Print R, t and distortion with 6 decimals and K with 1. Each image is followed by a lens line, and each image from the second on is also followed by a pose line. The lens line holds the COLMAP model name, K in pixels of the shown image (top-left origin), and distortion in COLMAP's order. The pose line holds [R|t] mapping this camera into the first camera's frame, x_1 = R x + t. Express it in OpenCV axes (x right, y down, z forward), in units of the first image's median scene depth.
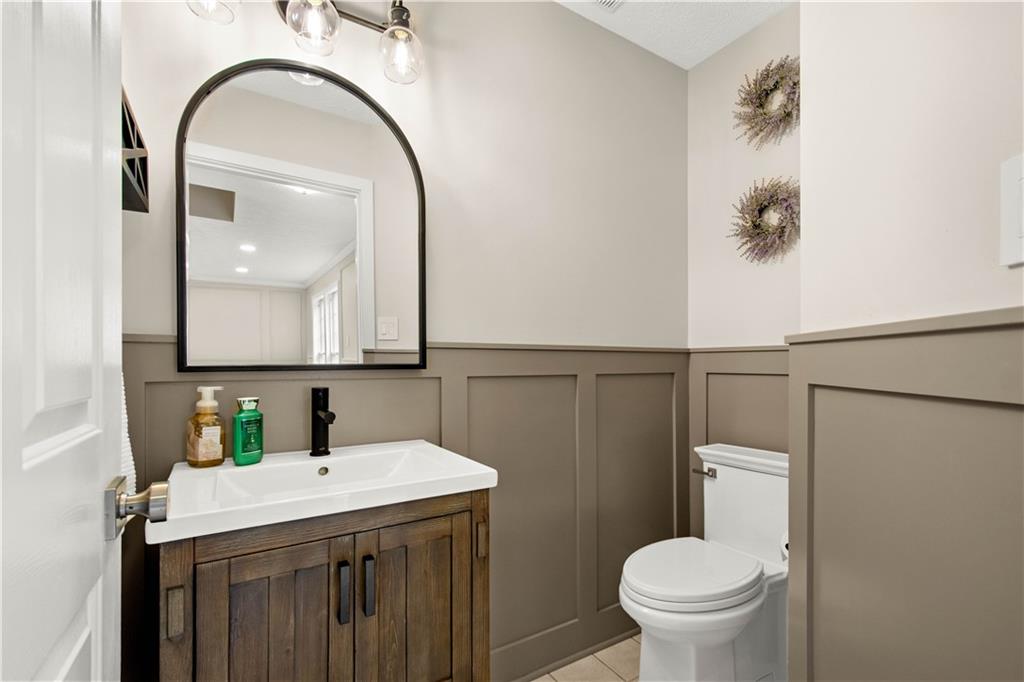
lens RADIAL K [[449.3, 0, 514.9], [0, 449.3, 332.2], [0, 0, 1]] dist [0.010744, 0.000036]
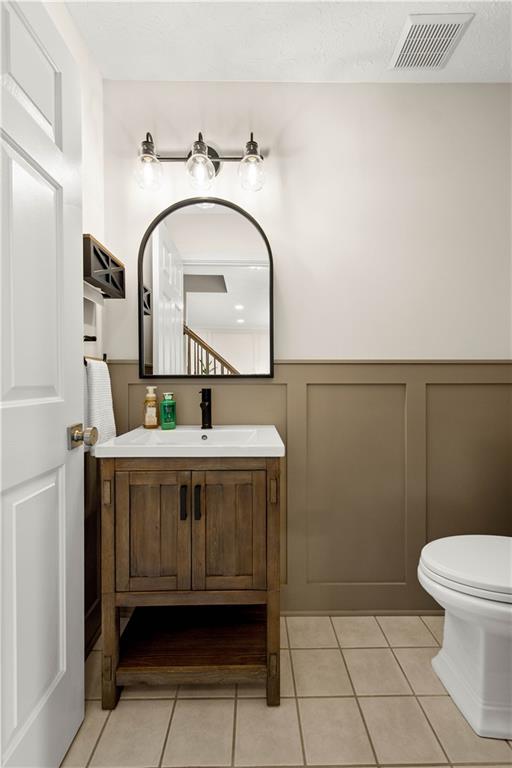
lens RADIAL K [[337.0, 0, 260.3], [0, 337.0, 357.5], [0, 0, 1]] dist [0.010744, 0.000036]
pose [[0.857147, -0.035128, -0.513873, 0.463859], [0.036104, 0.999315, -0.008089, 0.029502], [0.513805, -0.011619, 0.857828, 0.031453]]
